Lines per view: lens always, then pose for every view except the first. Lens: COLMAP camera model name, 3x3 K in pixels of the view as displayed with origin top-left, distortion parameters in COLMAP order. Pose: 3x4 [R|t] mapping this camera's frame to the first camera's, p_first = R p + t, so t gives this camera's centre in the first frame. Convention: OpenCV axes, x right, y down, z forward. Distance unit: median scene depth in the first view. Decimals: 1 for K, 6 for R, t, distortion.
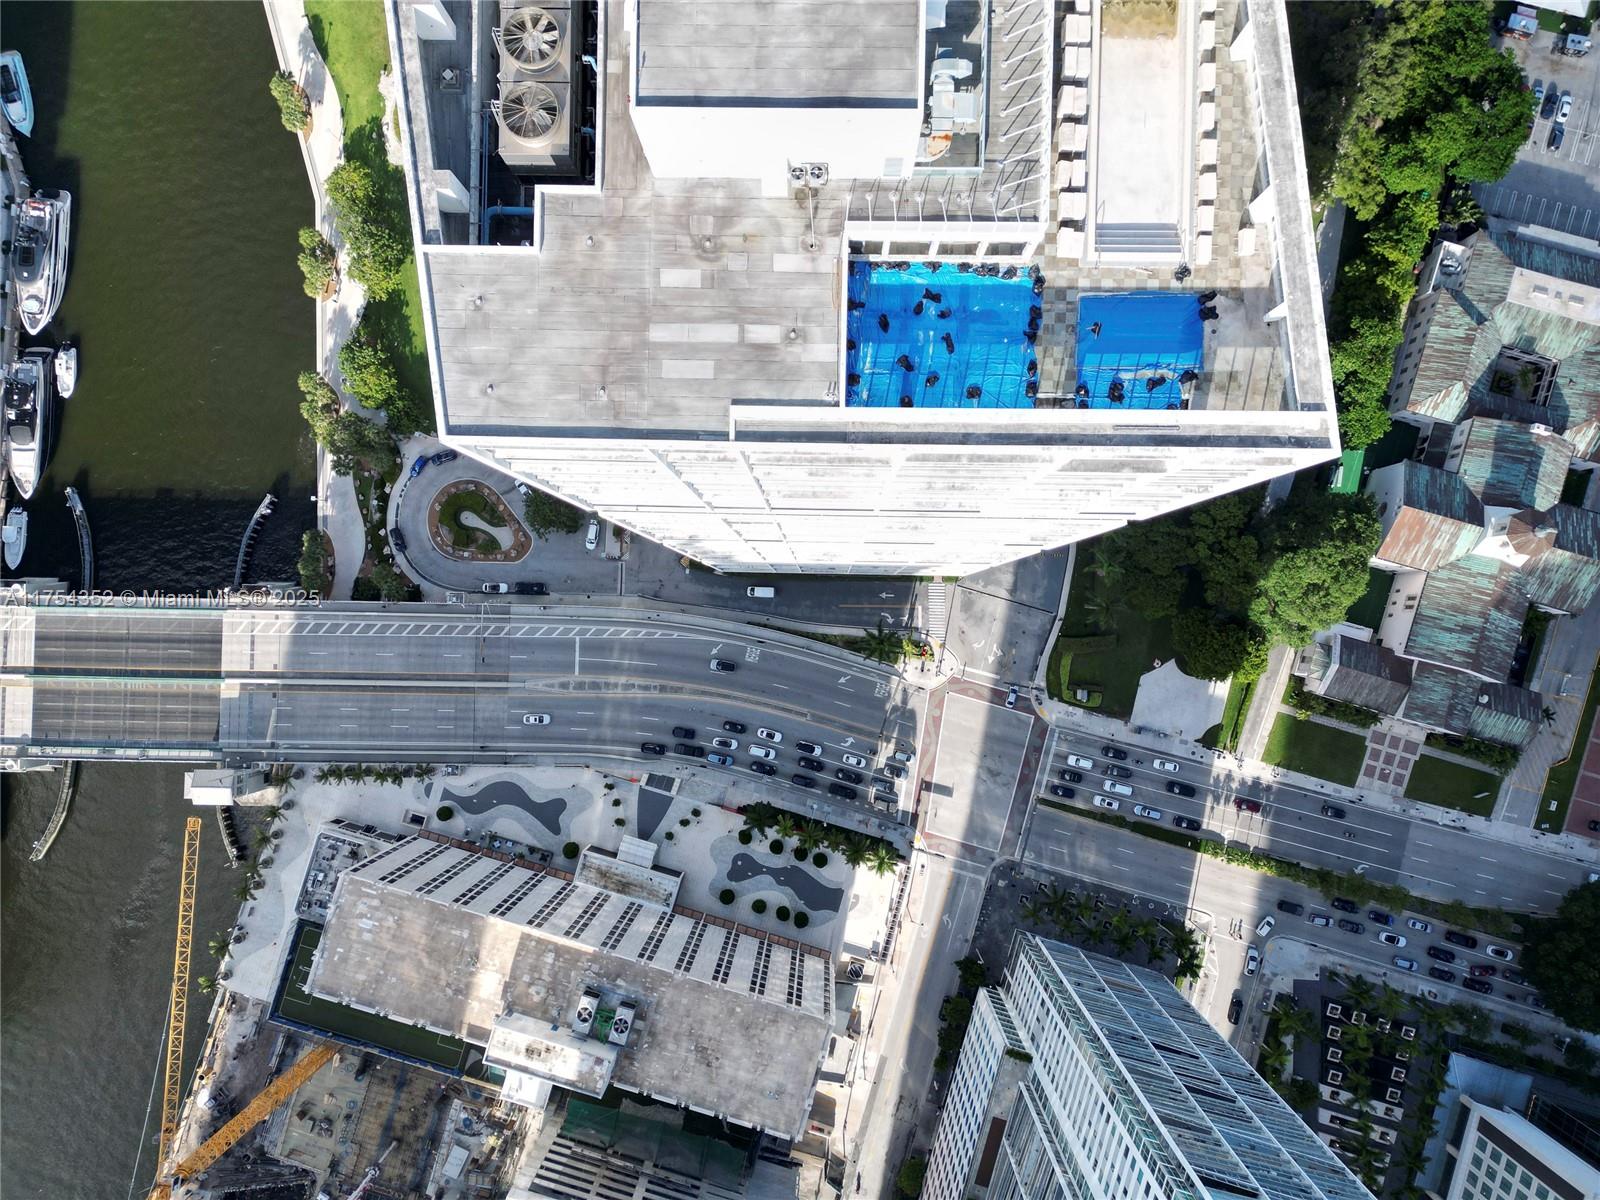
lens RADIAL K [[1121.2, 0, 792.4], [0, 1121.2, 643.3], [0, 0, 1]] dist [0.074650, -0.081122]
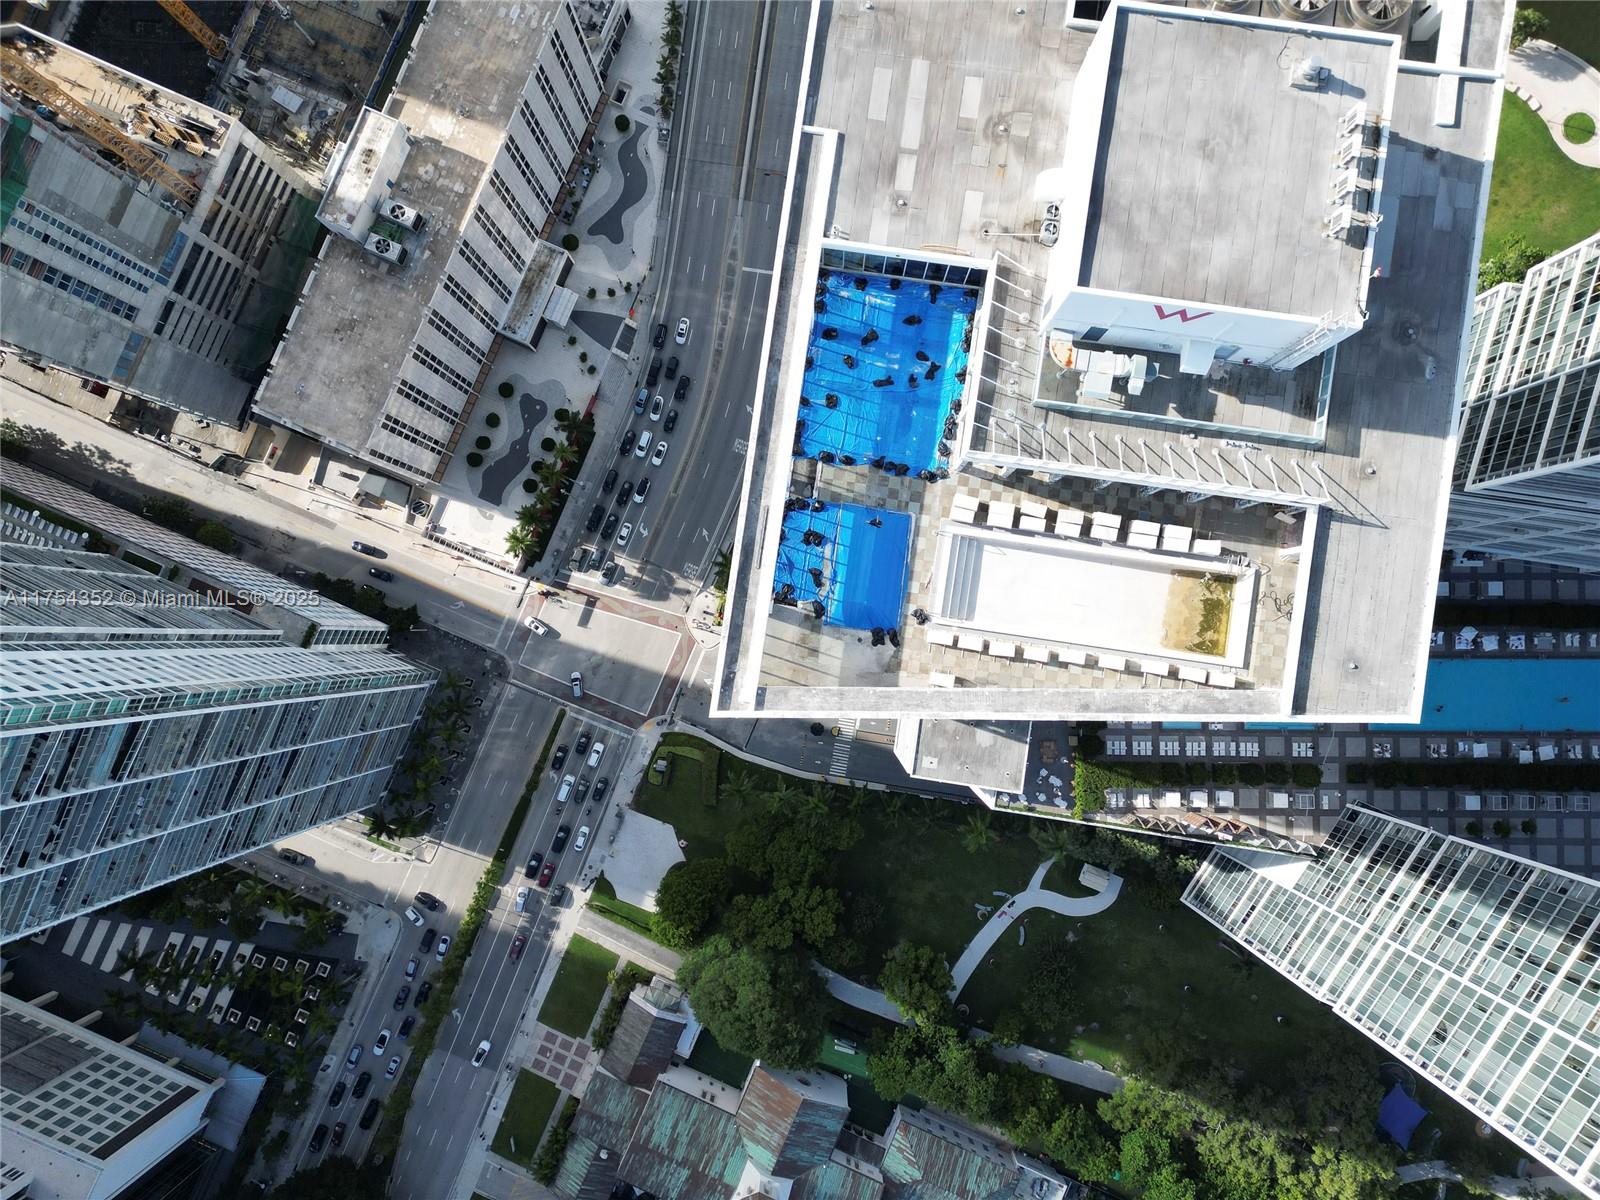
lens RADIAL K [[1116.6, 0, 759.6], [0, 1116.6, 599.0], [0, 0, 1]] dist [0.096977, -0.130967]
pose [[-0.124582, 0.992188, -0.006502, 0.109299], [-0.991316, -0.124189, 0.043228, -0.069568], [0.042083, 0.011831, 0.999044, -0.000901]]
